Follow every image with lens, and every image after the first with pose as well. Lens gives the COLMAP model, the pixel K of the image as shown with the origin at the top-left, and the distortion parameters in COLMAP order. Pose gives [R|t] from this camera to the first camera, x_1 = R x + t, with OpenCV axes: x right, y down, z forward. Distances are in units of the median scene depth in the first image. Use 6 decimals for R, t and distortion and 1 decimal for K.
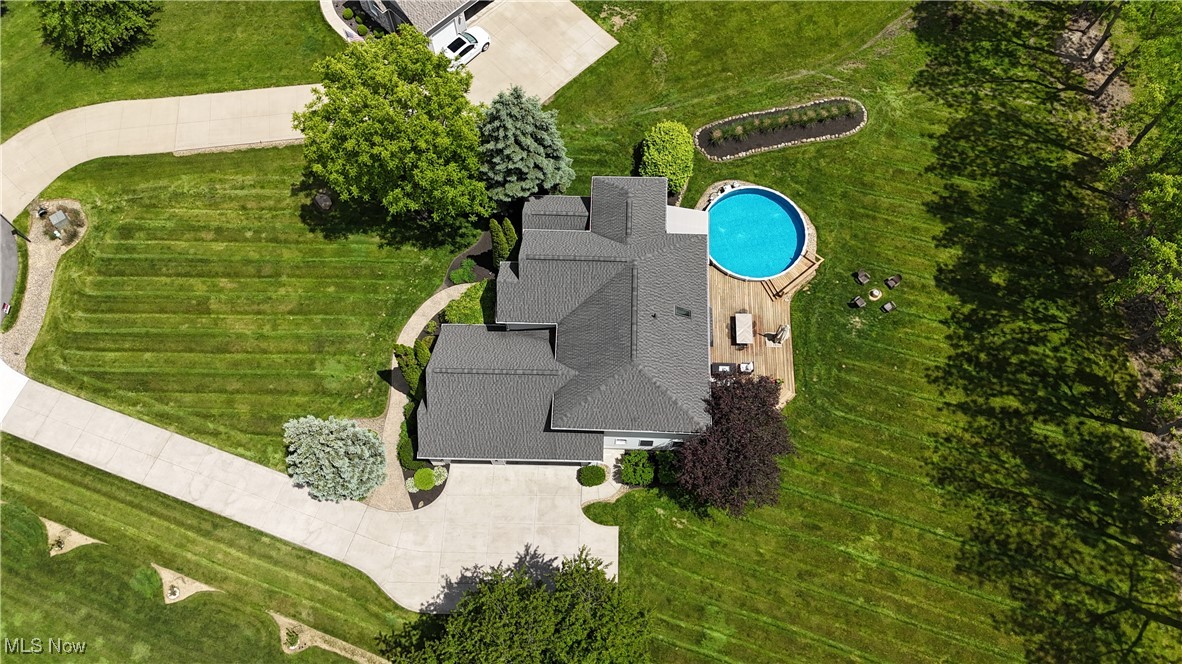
lens RADIAL K [[868.5, 0, 591.0], [0, 868.5, 332.0], [0, 0, 1]] dist [0.056057, -0.062786]
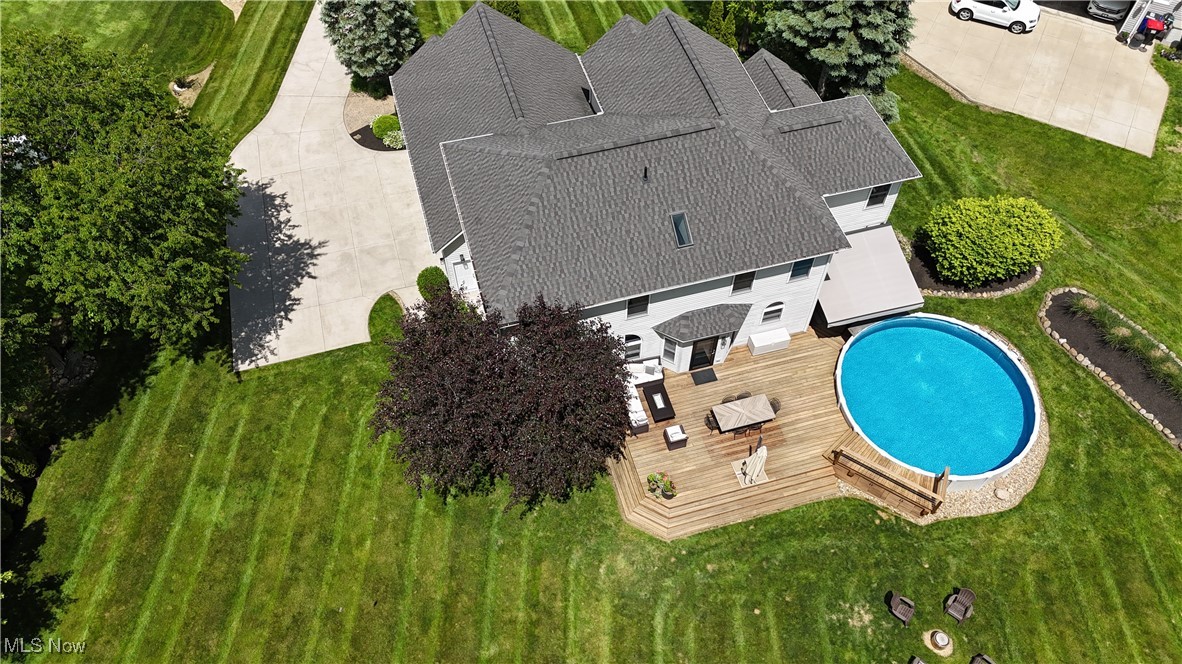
lens RADIAL K [[868.5, 0, 591.0], [0, 868.5, 332.0], [0, 0, 1]] dist [0.056057, -0.062786]
pose [[0.302624, 0.775551, -0.554021, 0.430986], [-0.883913, 0.445810, 0.141248, -0.019903], [0.356533, 0.446962, 0.820432, 0.501259]]
